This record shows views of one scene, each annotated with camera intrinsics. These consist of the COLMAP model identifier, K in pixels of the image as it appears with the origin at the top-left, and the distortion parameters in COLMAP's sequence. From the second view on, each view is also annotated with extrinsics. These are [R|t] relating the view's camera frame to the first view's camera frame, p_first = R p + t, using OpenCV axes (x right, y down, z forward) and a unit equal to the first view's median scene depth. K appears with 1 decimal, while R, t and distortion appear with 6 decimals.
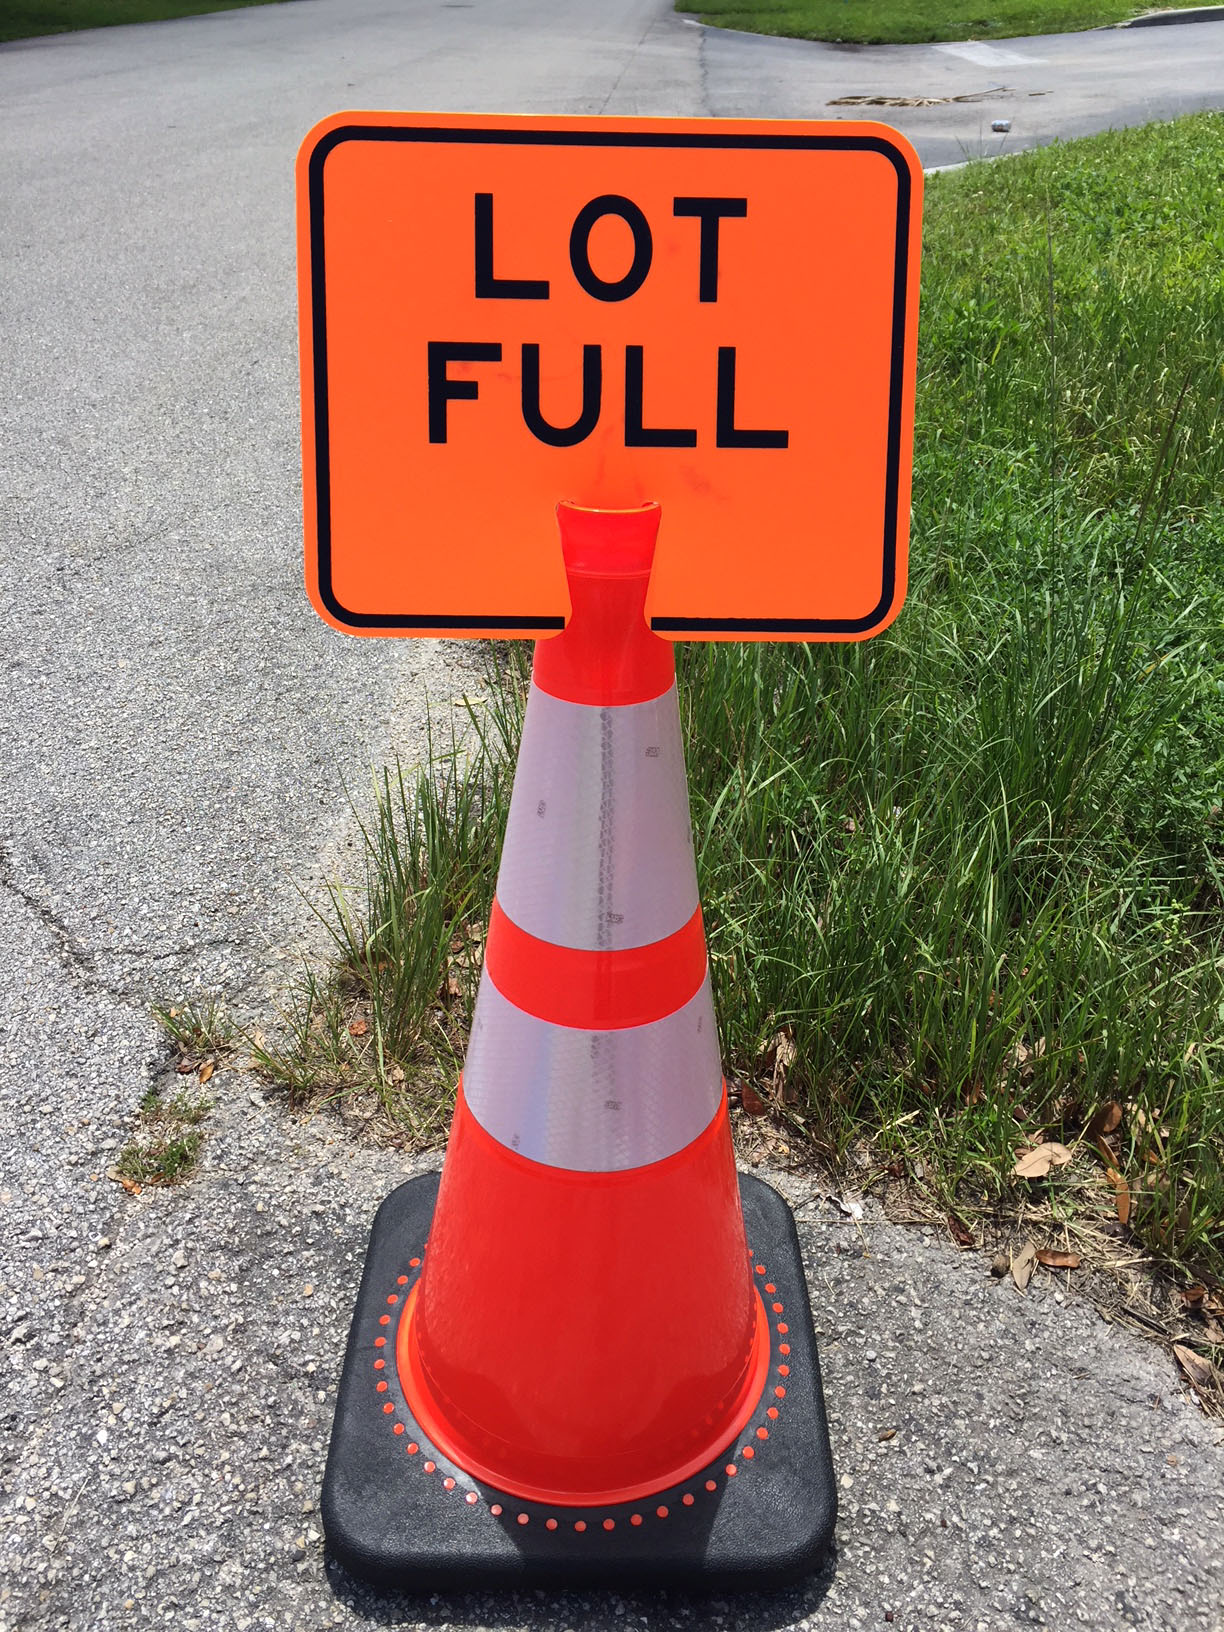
lens RADIAL K [[1390.9, 0, 612.0], [0, 1390.9, 816.0], [0, 0, 1]] dist [0.085383, -0.132784]
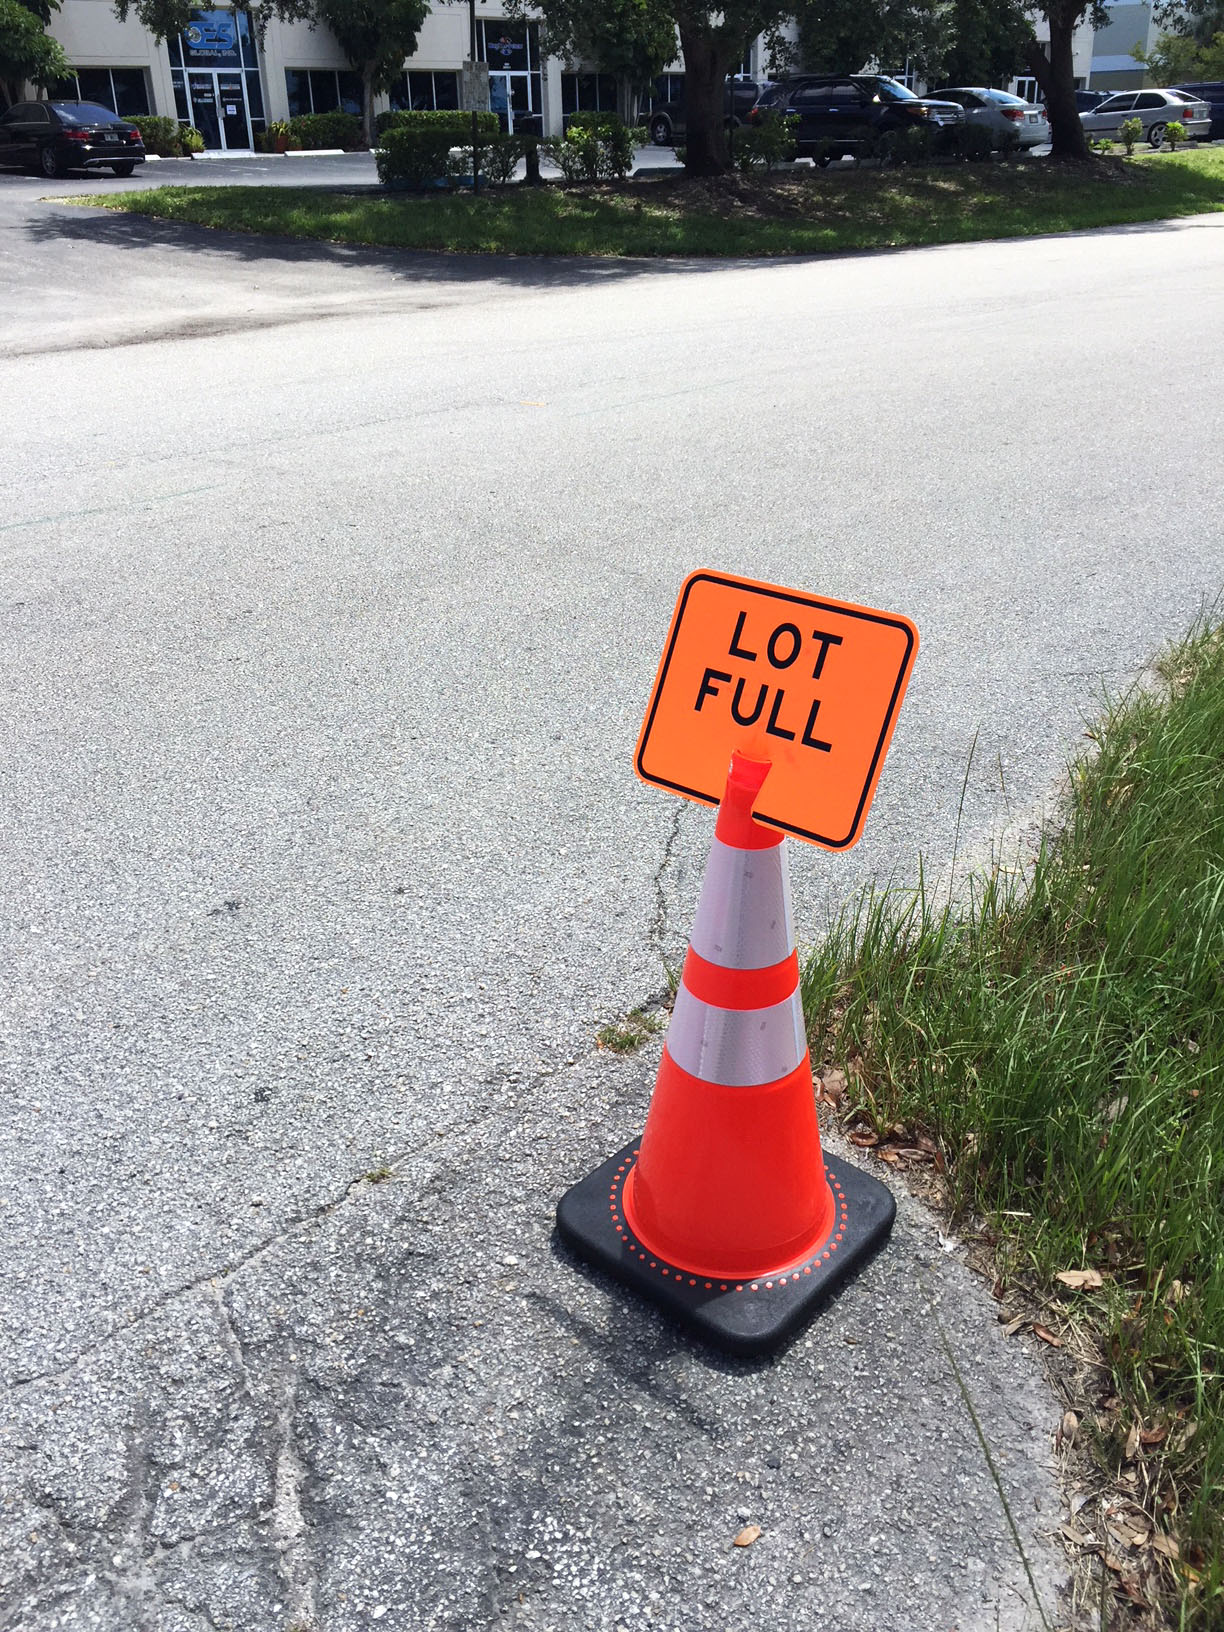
lens RADIAL K [[1390.9, 0, 612.0], [0, 1390.9, 816.0], [0, 0, 1]] dist [0.085383, -0.132784]
pose [[0.738686, 0.282967, -0.611778, 0.897900], [-0.333950, 0.942030, 0.032494, -0.102381], [0.585508, 0.180300, 0.790362, -0.611136]]
